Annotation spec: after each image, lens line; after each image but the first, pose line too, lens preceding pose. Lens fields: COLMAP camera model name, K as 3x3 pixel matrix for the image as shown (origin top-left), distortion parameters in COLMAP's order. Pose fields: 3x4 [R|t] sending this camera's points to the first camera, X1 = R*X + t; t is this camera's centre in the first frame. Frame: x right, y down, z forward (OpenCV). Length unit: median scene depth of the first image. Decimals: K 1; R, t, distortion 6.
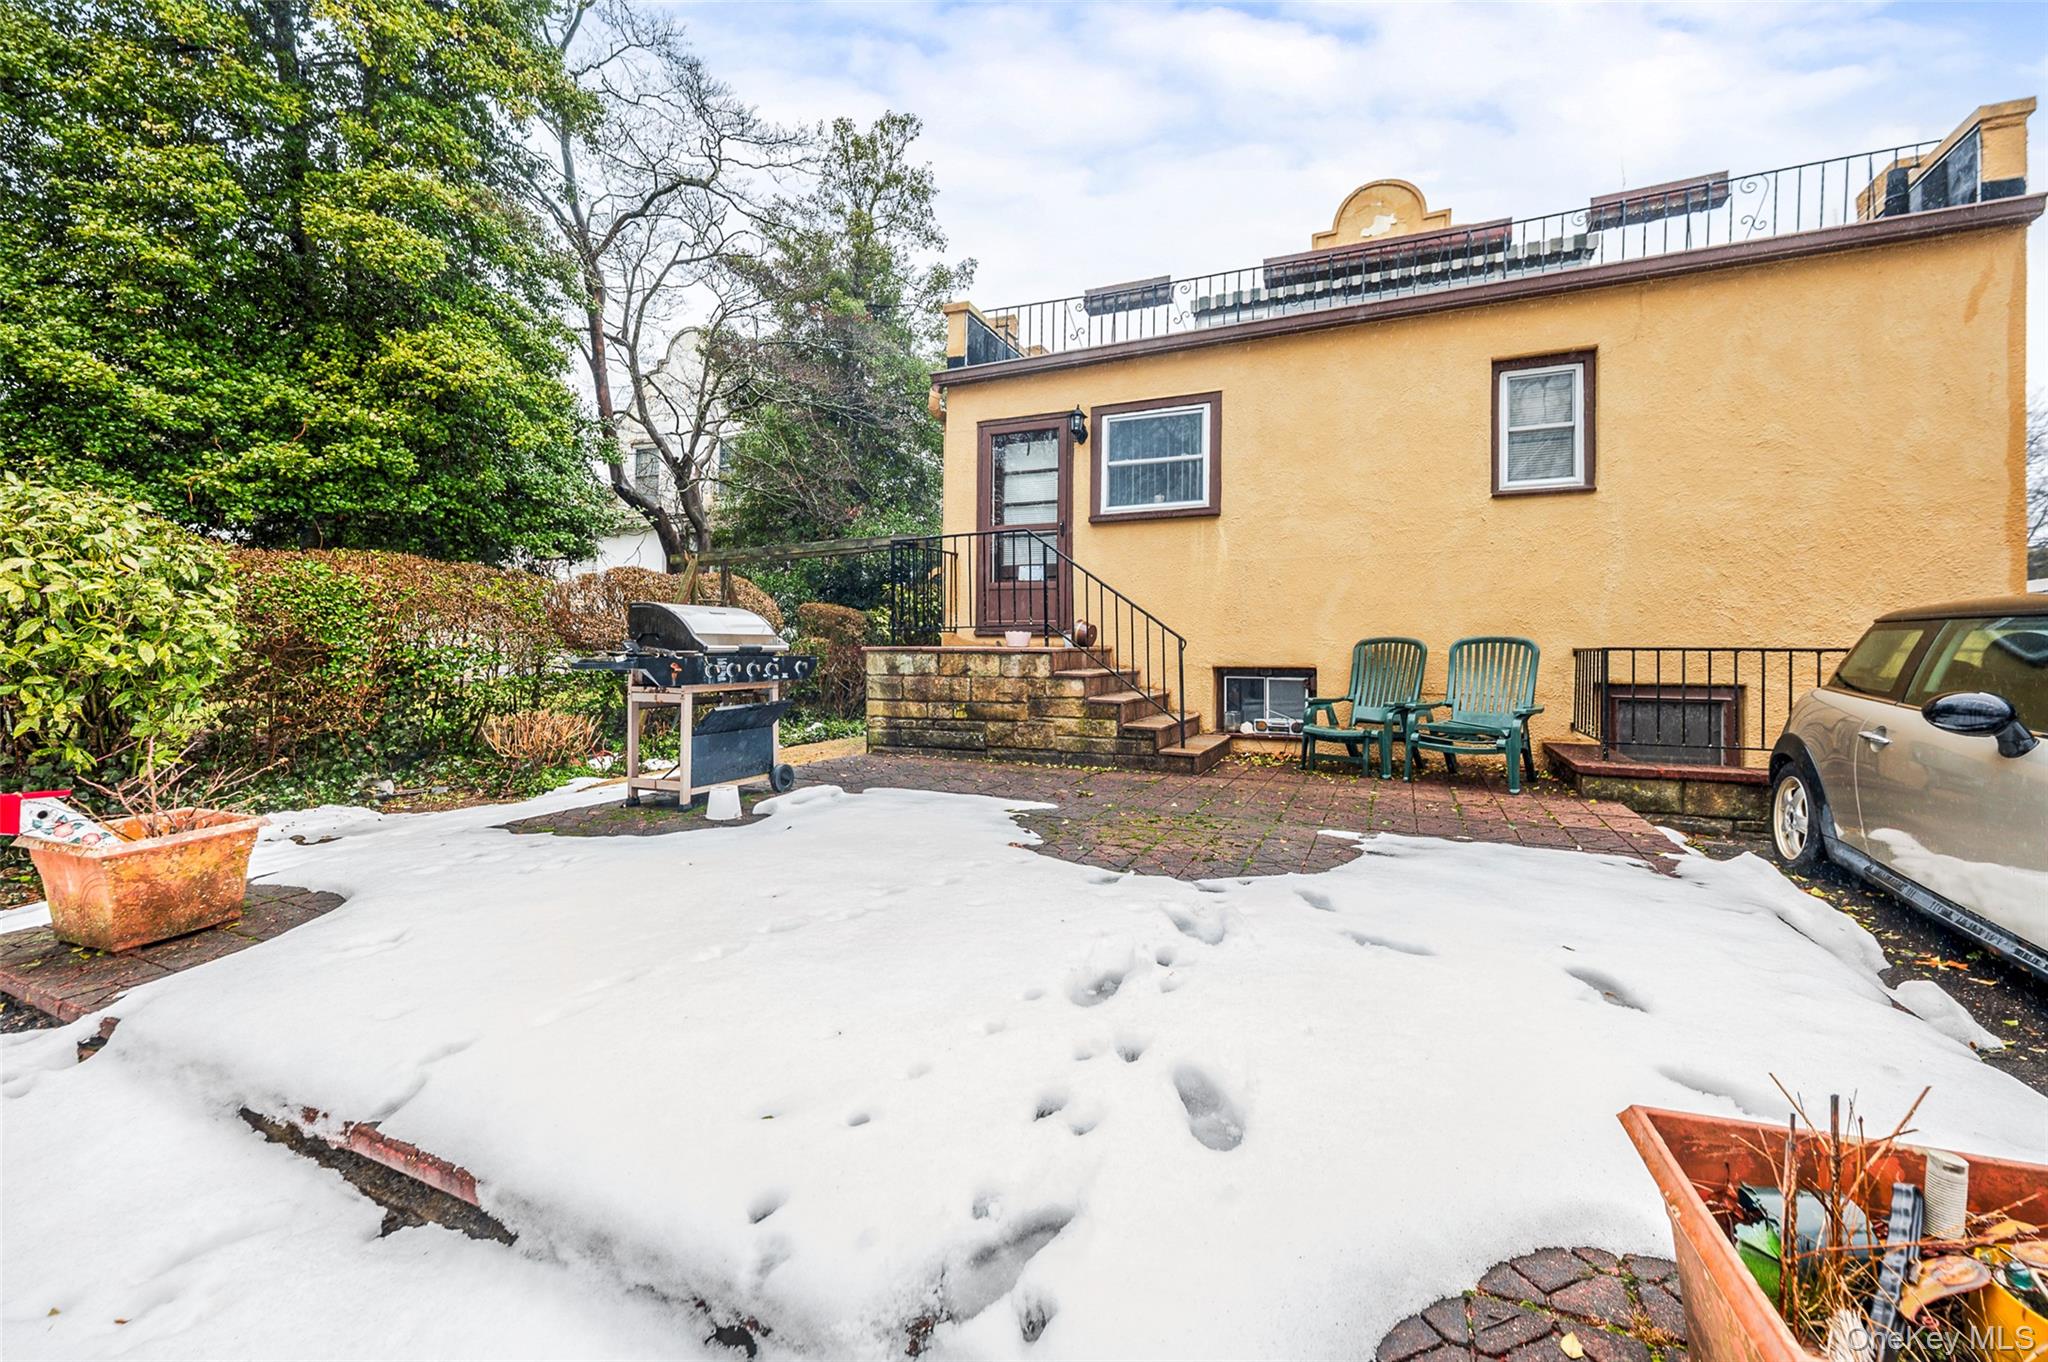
lens RADIAL K [[828.8, 0, 1023.6], [0, 828.8, 642.7], [0, 0, 1]] dist [-0.008635, -0.001677]
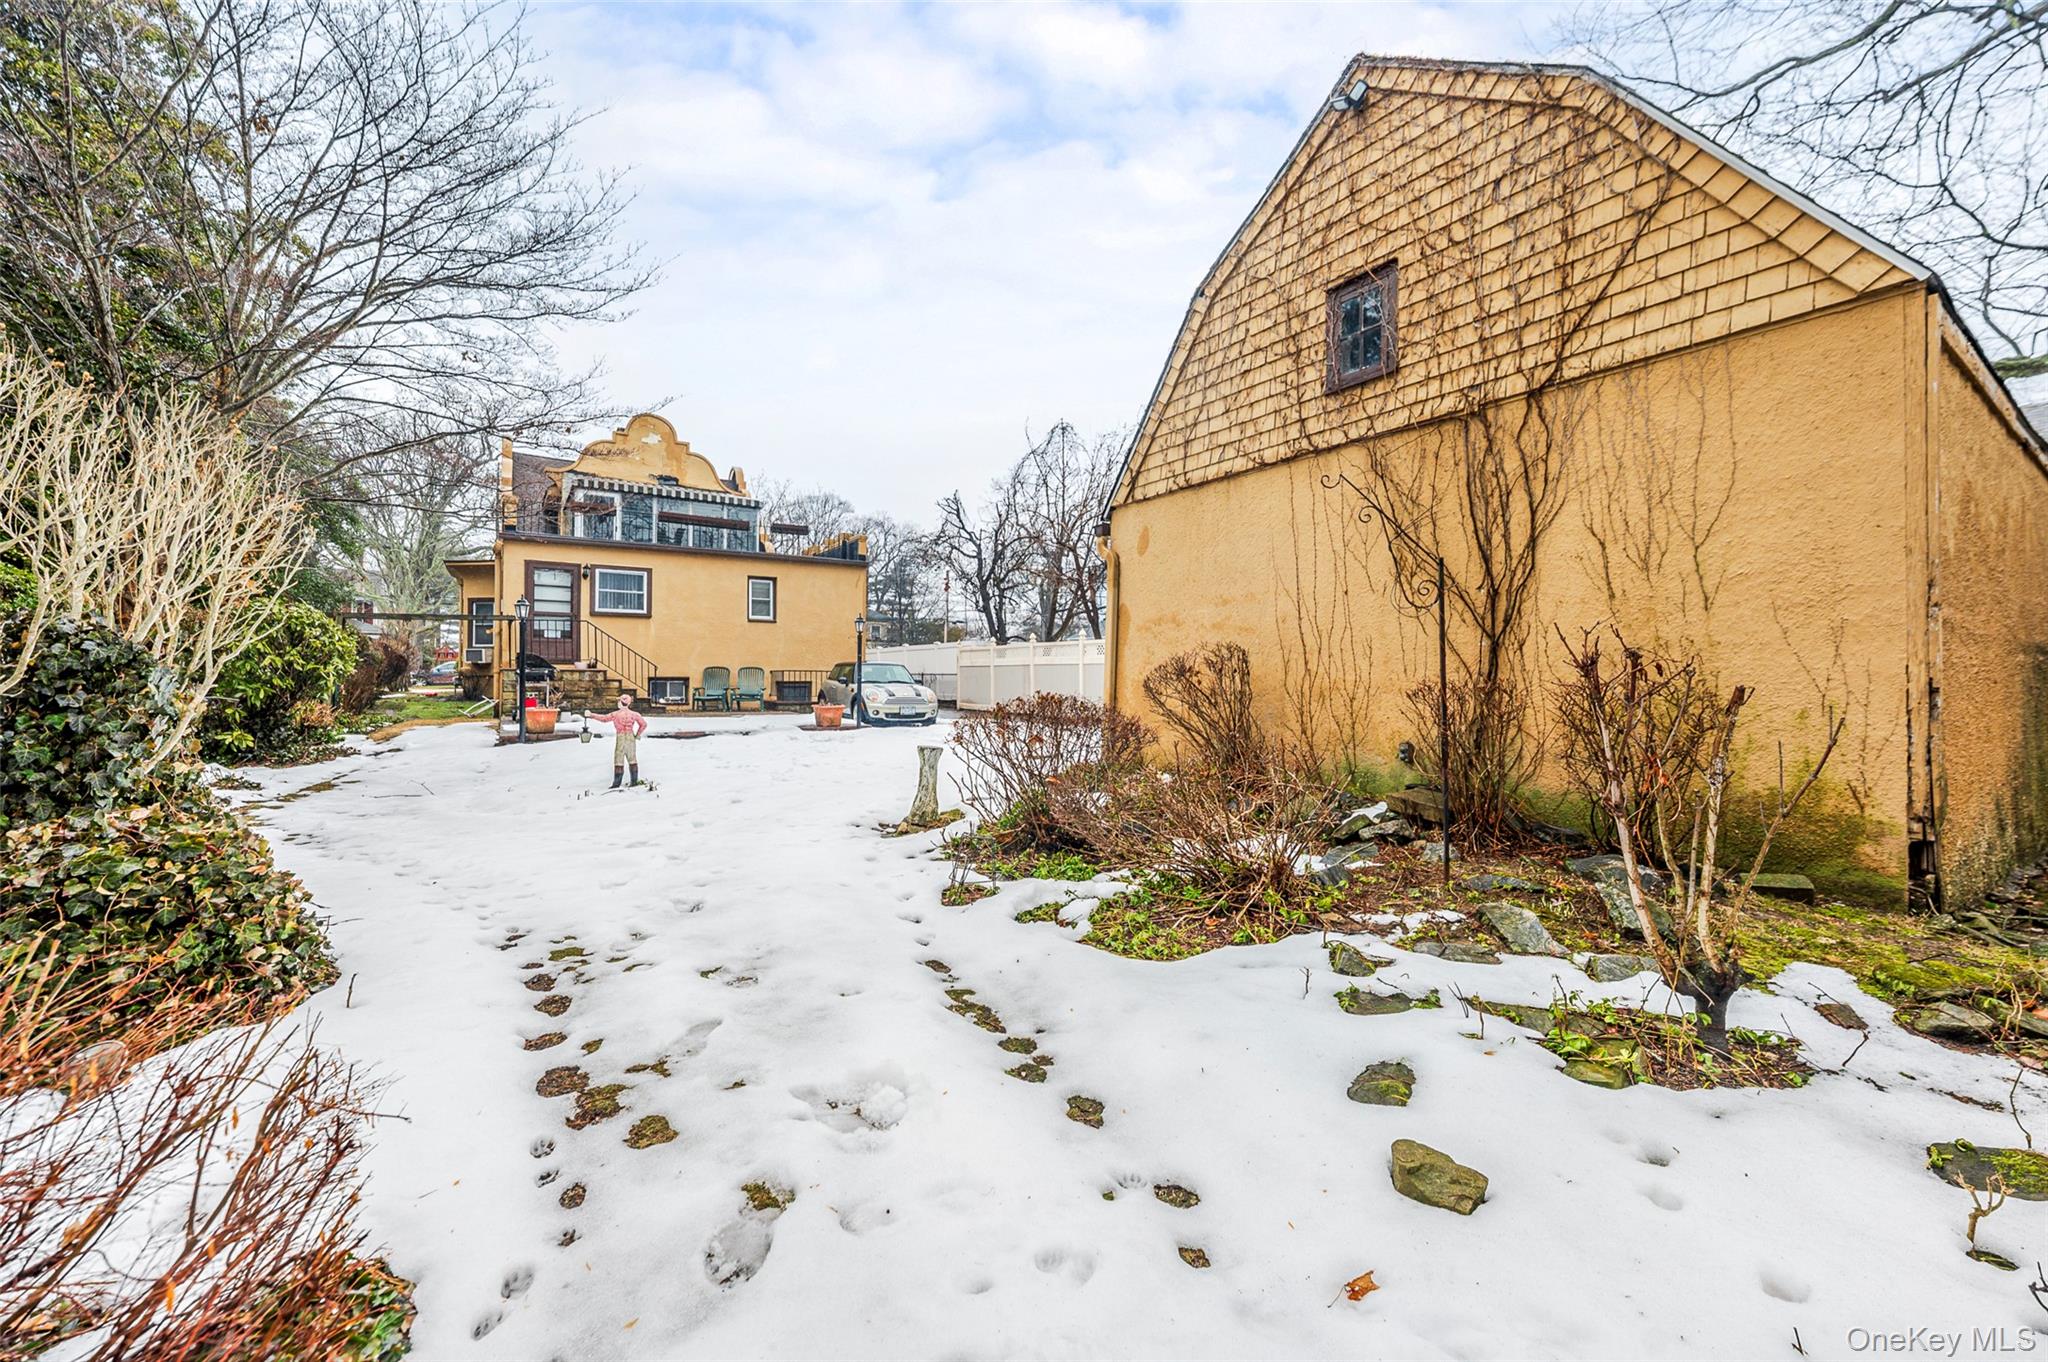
lens RADIAL K [[828.8, 0, 1016.4], [0, 828.8, 676.5], [0, 0, 1]] dist [-0.008635, -0.001677]
pose [[0.552506, -0.000008, 0.833509, -1.249103], [-0.008171, 0.999952, 0.005427, 0.003839], [-0.833469, -0.009809, 0.552479, -1.324669]]
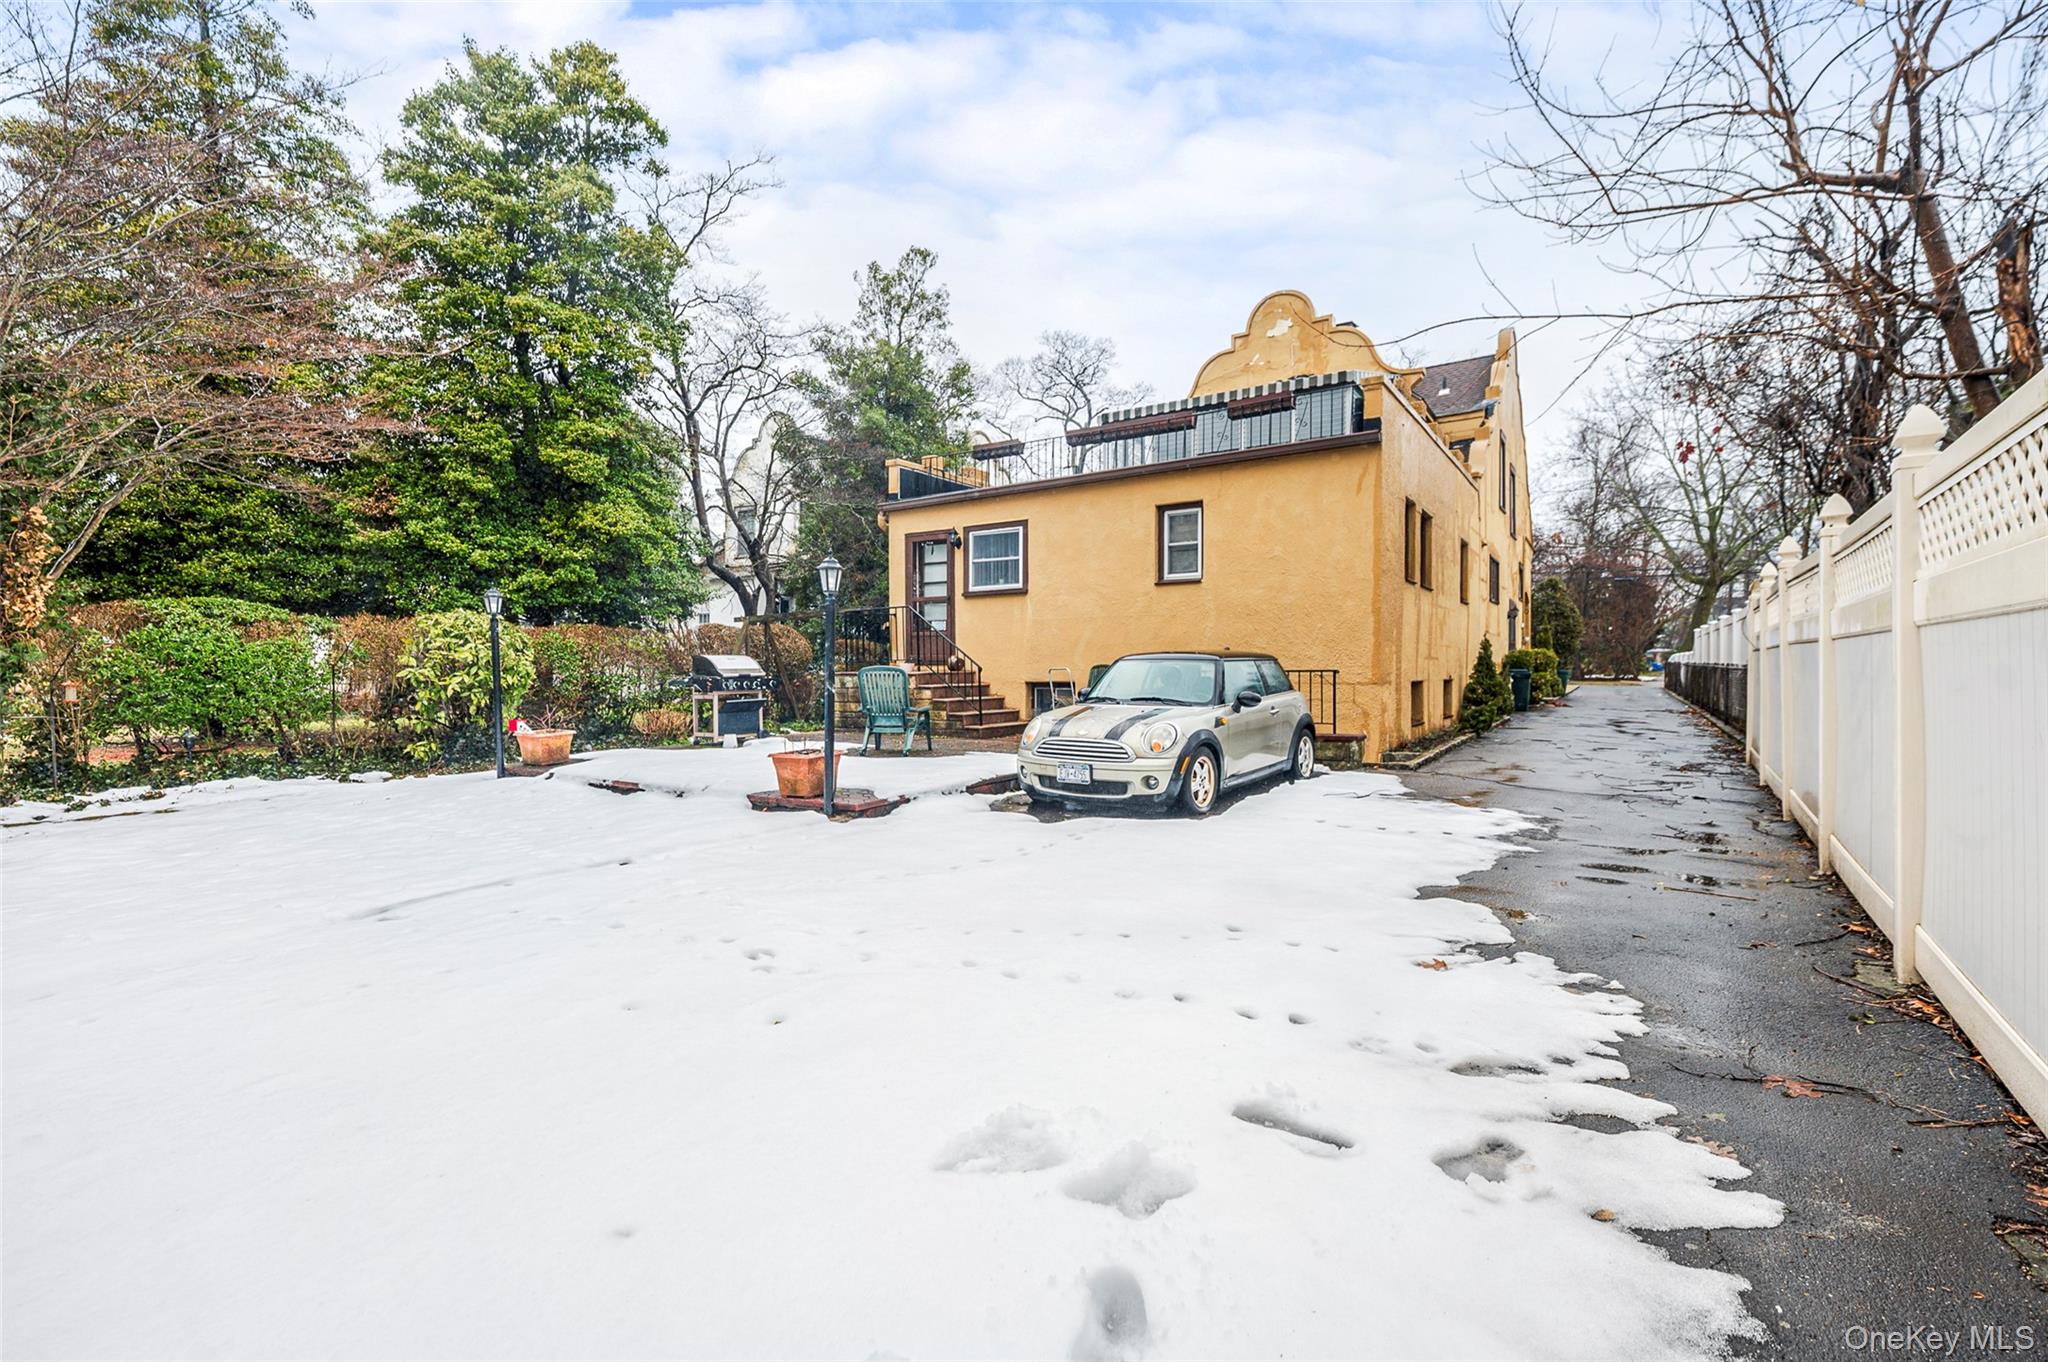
lens RADIAL K [[930.1, 0, 1033.1], [0, 930.1, 674.9], [0, 0, 1]] dist [0.000356, 0.000991]
pose [[0.986700, -0.008739, -0.162316, 0.554493], [0.011626, 0.999790, 0.016849, -0.017544], [0.162135, -0.018512, 0.986595, -0.884102]]
